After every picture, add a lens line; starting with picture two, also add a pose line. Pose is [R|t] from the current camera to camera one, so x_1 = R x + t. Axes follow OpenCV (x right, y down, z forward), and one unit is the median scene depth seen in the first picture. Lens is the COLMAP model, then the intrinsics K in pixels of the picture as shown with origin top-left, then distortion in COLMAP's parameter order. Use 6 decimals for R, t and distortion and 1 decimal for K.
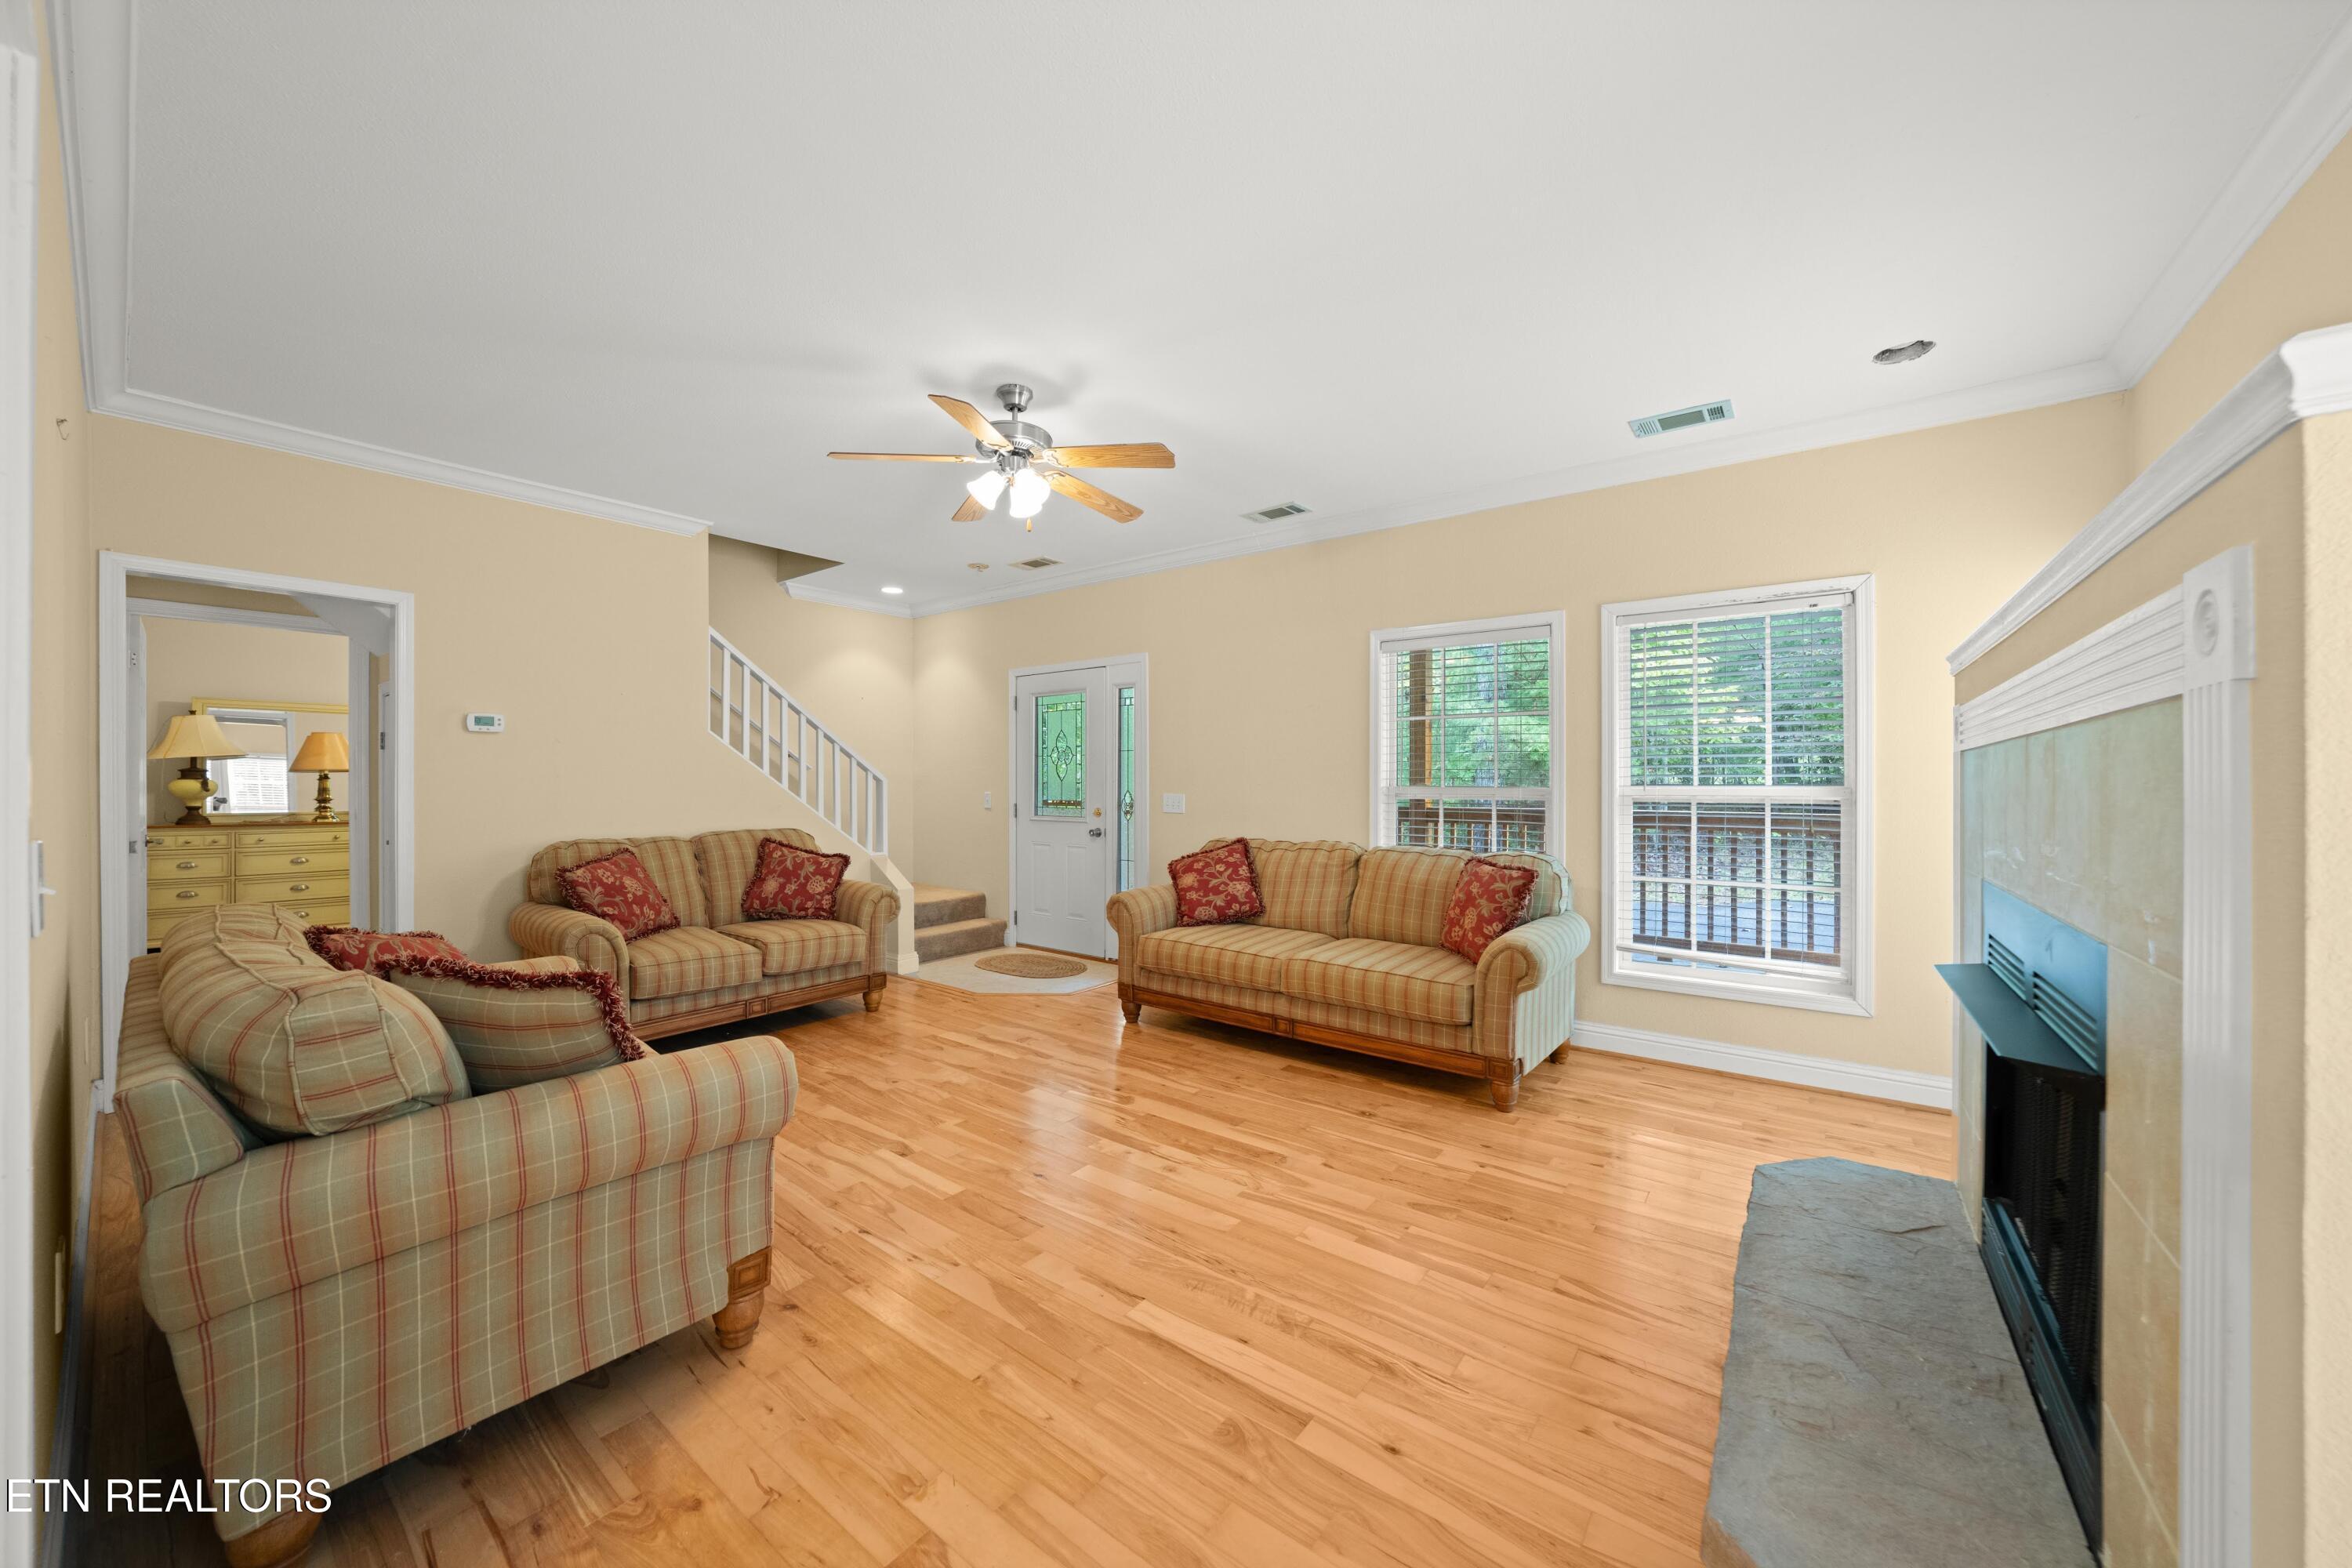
lens RADIAL K [[816.5, 0, 1178.0], [0, 816.5, 786.9], [0, 0, 1]] dist [-0.000695, -0.000078]
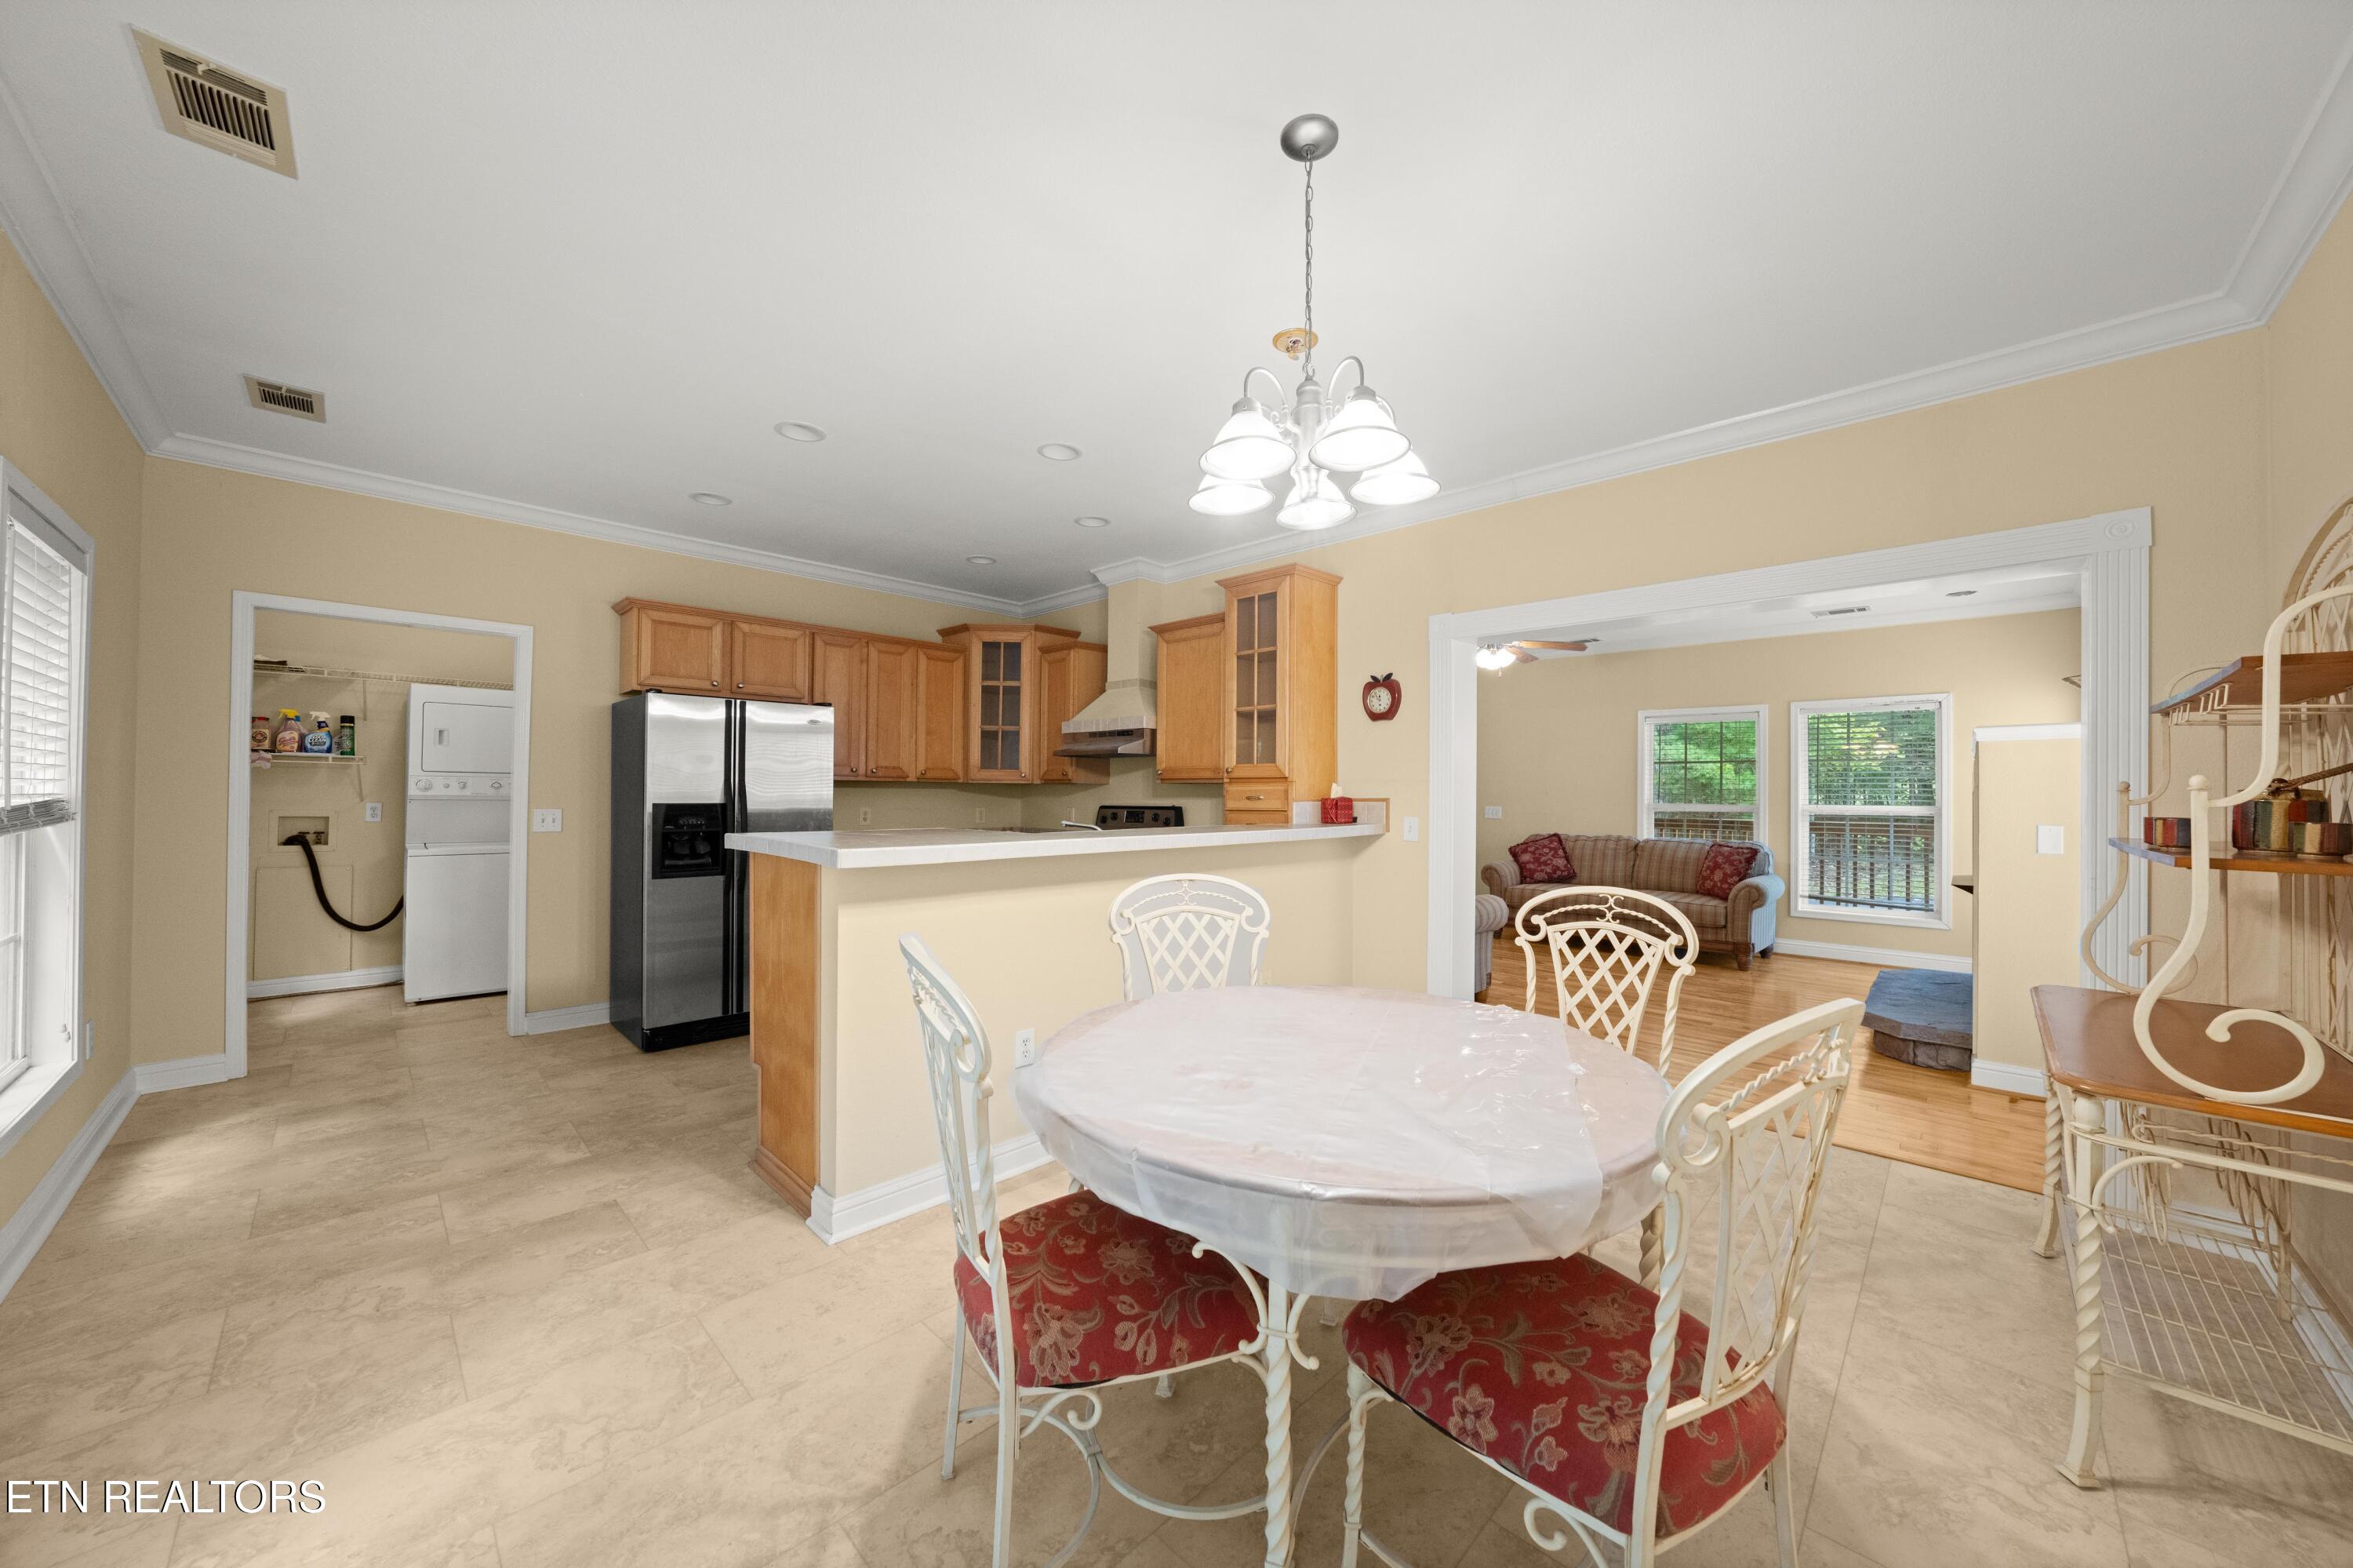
lens RADIAL K [[816.9, 0, 1183.4], [0, 816.9, 794.3], [0, 0, 1]] dist [-0.000695, -0.000078]
pose [[0.993895, 0.005581, -0.110191, -0.584576], [-0.006367, 0.999957, -0.006785, -0.001802], [0.110149, 0.007445, 0.993887, -0.885827]]
